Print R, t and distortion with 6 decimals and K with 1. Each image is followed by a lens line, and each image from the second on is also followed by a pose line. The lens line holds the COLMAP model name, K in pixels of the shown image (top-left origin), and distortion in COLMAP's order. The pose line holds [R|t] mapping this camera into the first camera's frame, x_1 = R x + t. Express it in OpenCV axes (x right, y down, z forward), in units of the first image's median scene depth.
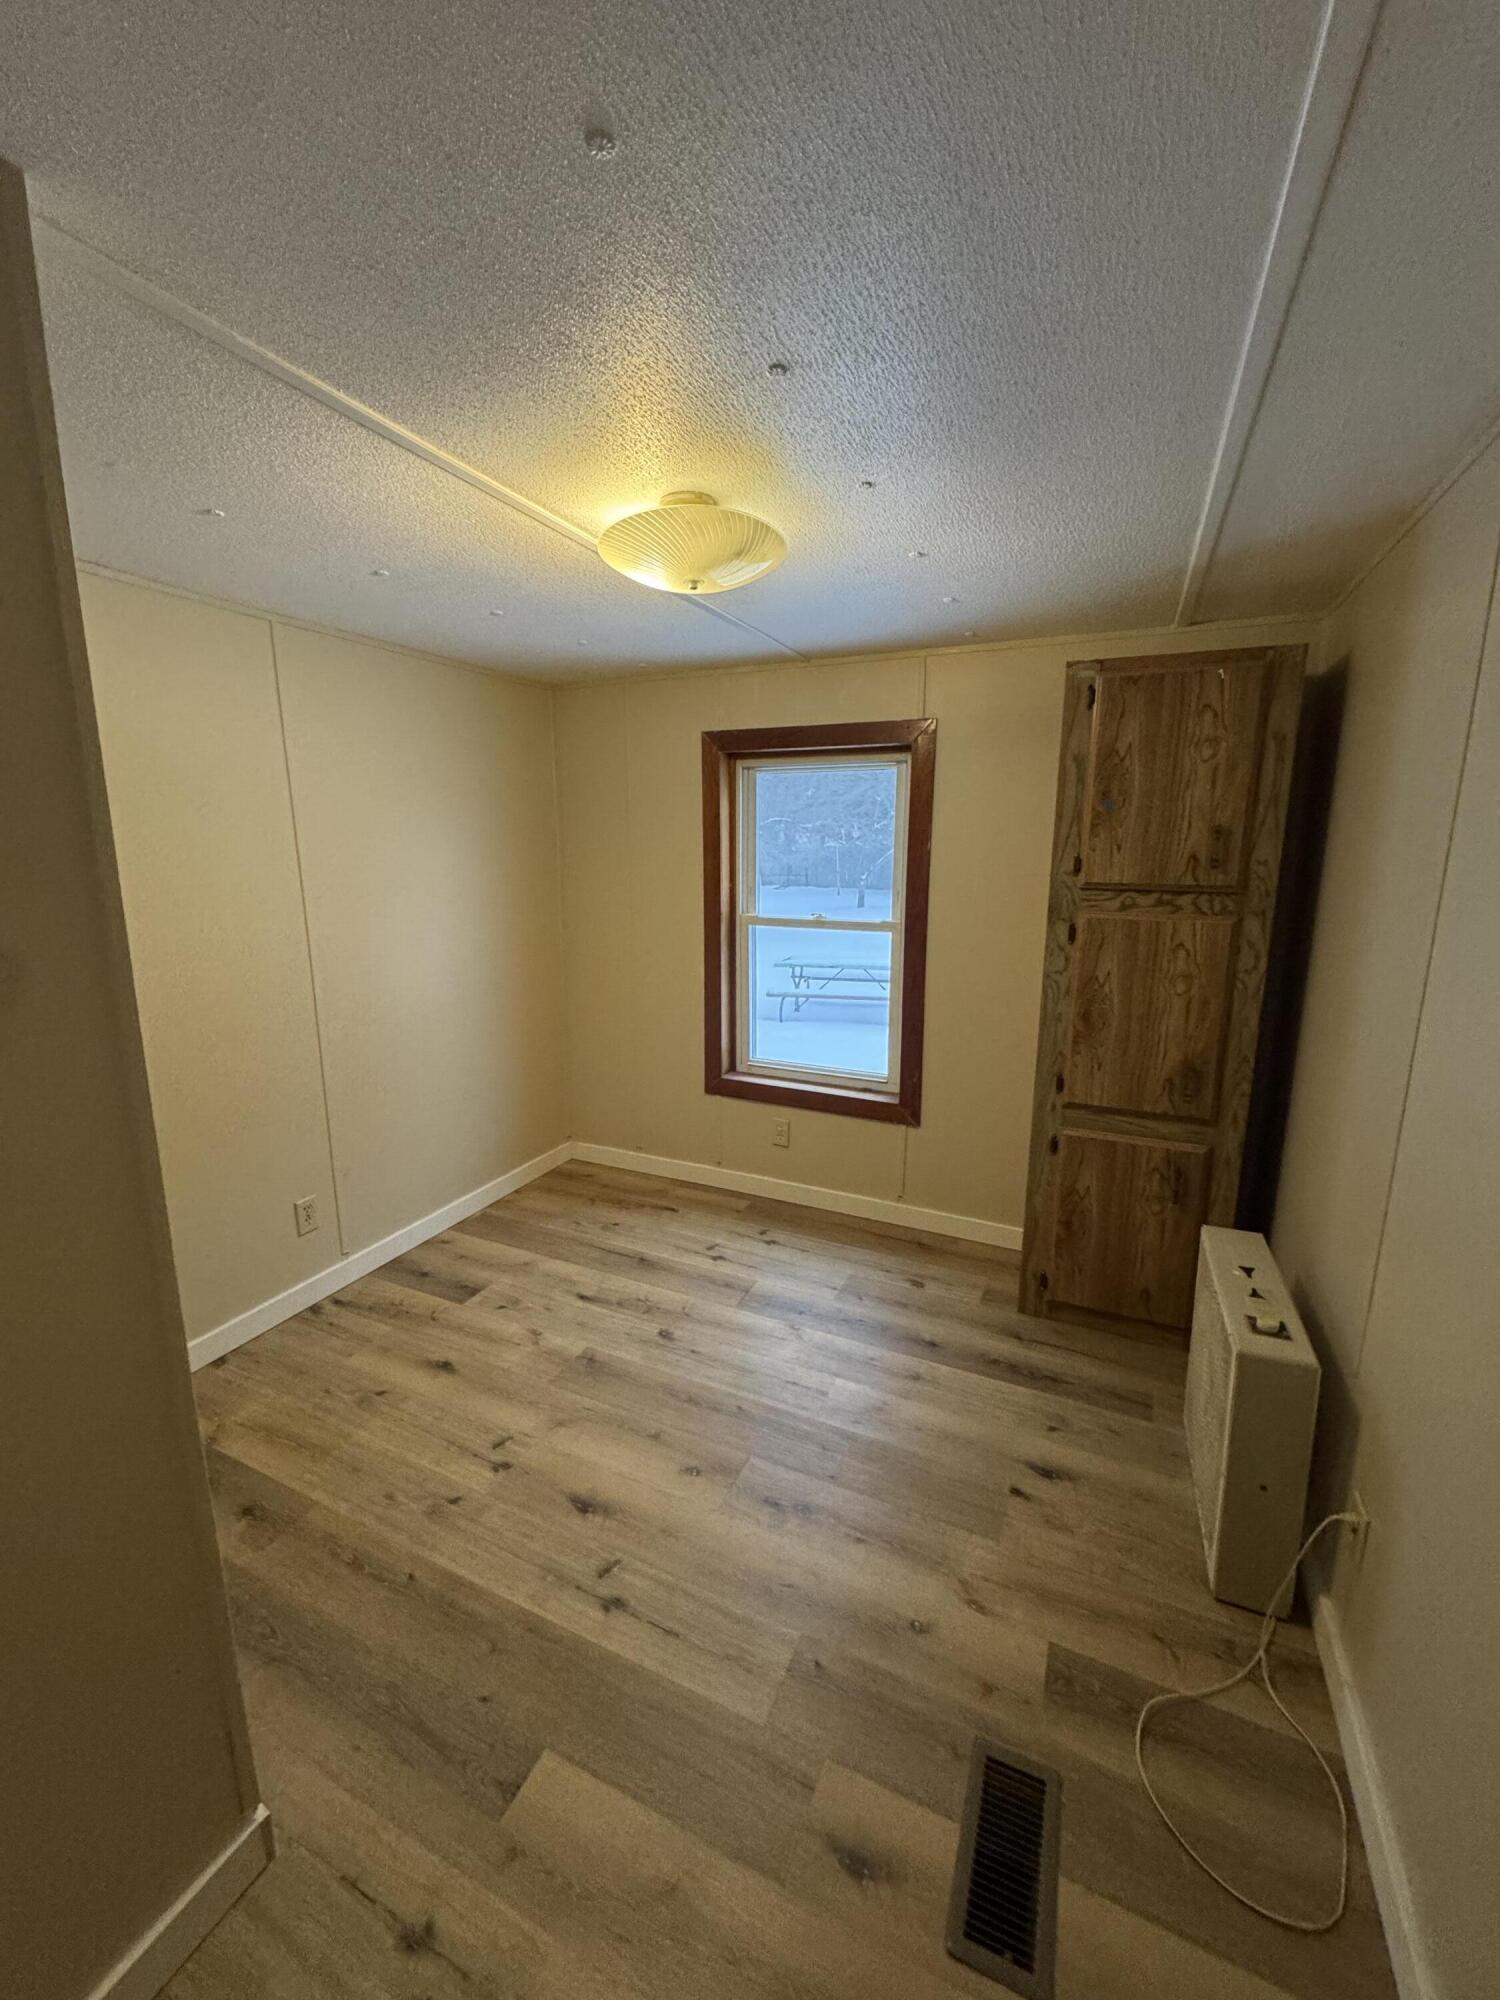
lens RADIAL K [[795.8, 0, 753.9], [0, 795.8, 997.1], [0, 0, 1]] dist [0.003526, 0.001356]
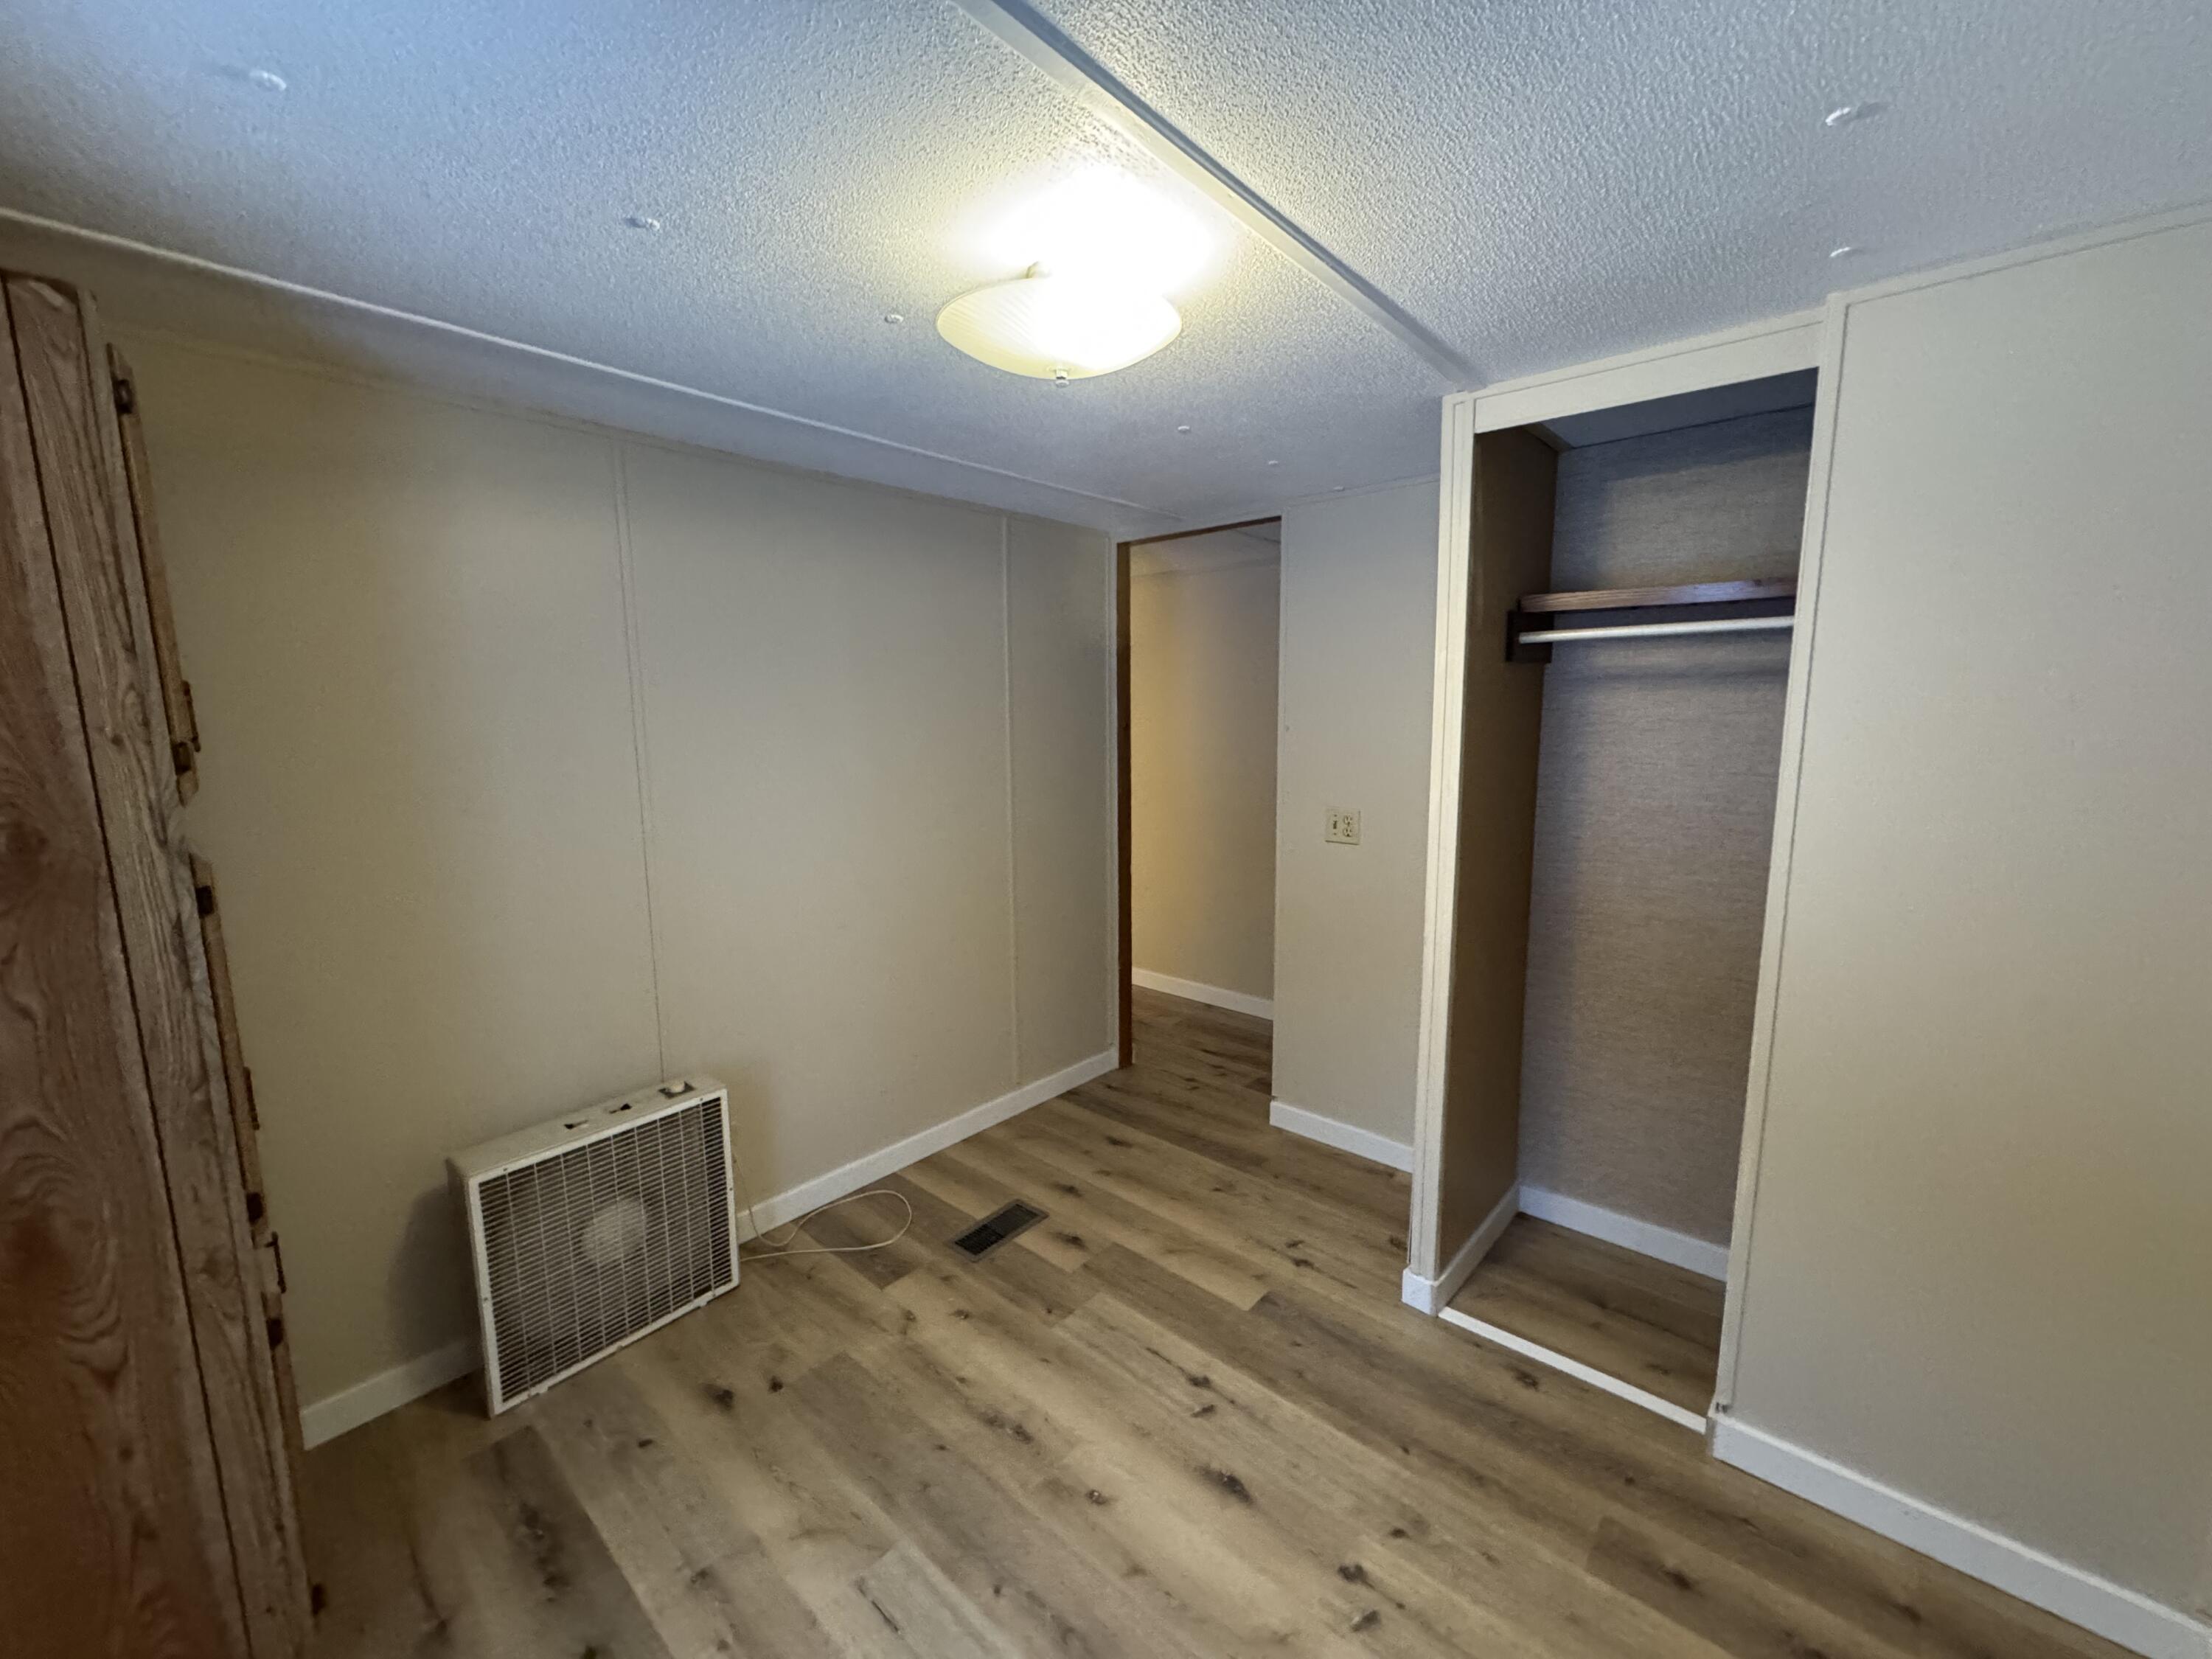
lens RADIAL K [[880.1, 0, 1101.6], [0, 880.1, 829.4], [0, 0, 1]] dist [0.003526, 0.001356]
pose [[-0.956166, -0.031830, 0.291090, -0.369522], [0.066323, 0.944700, 0.321158, -0.357014], [-0.285216, 0.326387, -0.901179, 1.852616]]
